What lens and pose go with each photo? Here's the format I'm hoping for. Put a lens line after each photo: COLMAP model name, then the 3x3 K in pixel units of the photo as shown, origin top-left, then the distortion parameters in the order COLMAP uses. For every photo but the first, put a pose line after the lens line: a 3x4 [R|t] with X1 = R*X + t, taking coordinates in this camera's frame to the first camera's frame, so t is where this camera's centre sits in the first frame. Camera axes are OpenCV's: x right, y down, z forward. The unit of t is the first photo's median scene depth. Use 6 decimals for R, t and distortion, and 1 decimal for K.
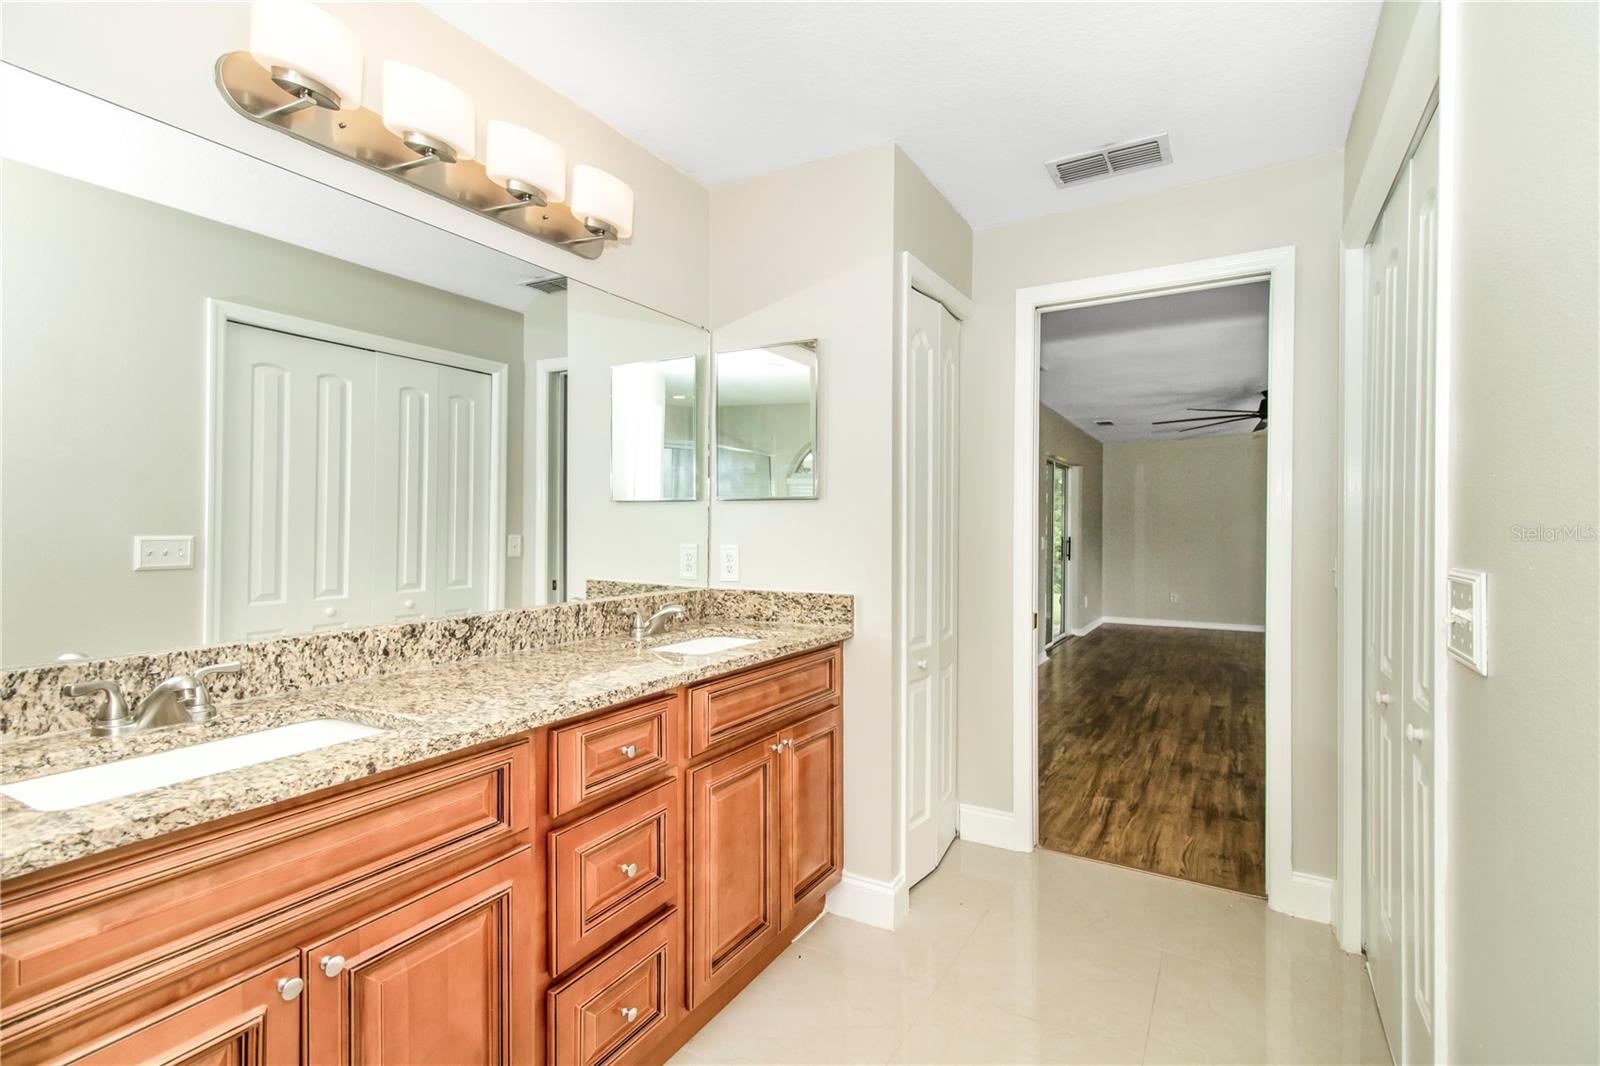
lens RADIAL K [[757.3, 0, 834.6], [0, 757.3, 517.0], [0, 0, 1]] dist [0.002355, -0.013213]
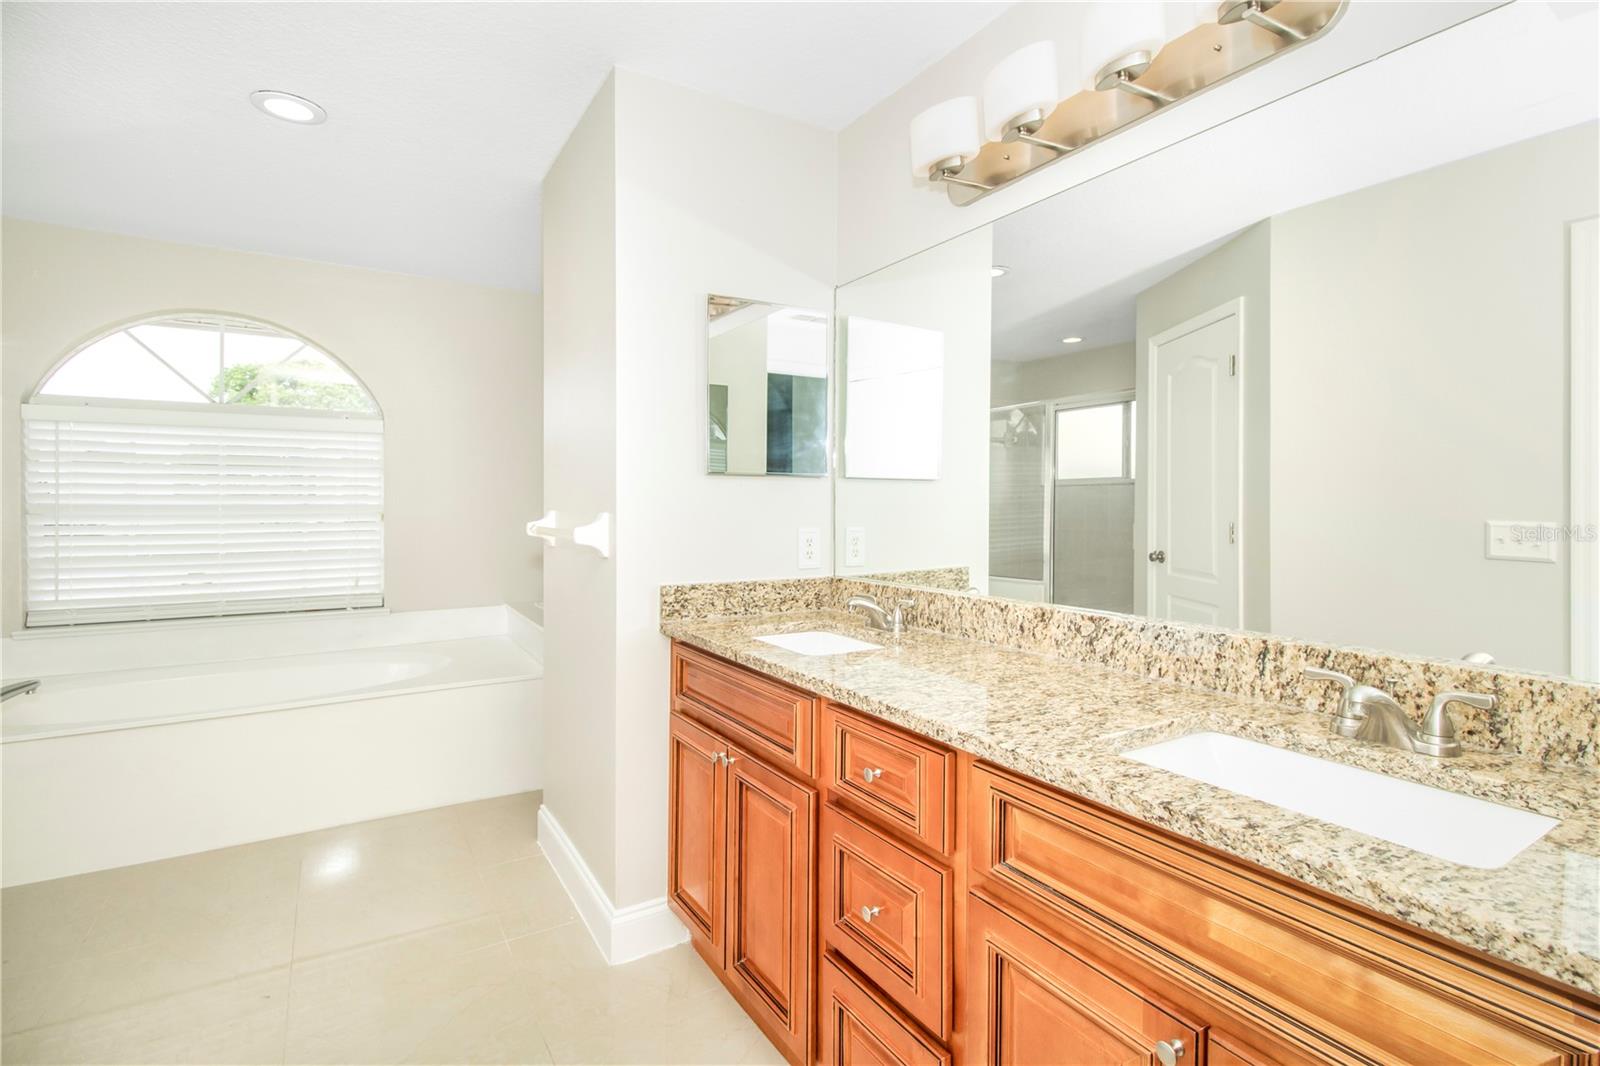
lens RADIAL K [[757.3, 0, 834.6], [0, 757.3, 517.0], [0, 0, 1]] dist [0.002355, -0.013213]
pose [[-0.474824, 0.008669, -0.880038, 0.431273], [0.003412, 0.999962, 0.008009, 0.013383], [0.880074, 0.000801, -0.474836, 1.200219]]
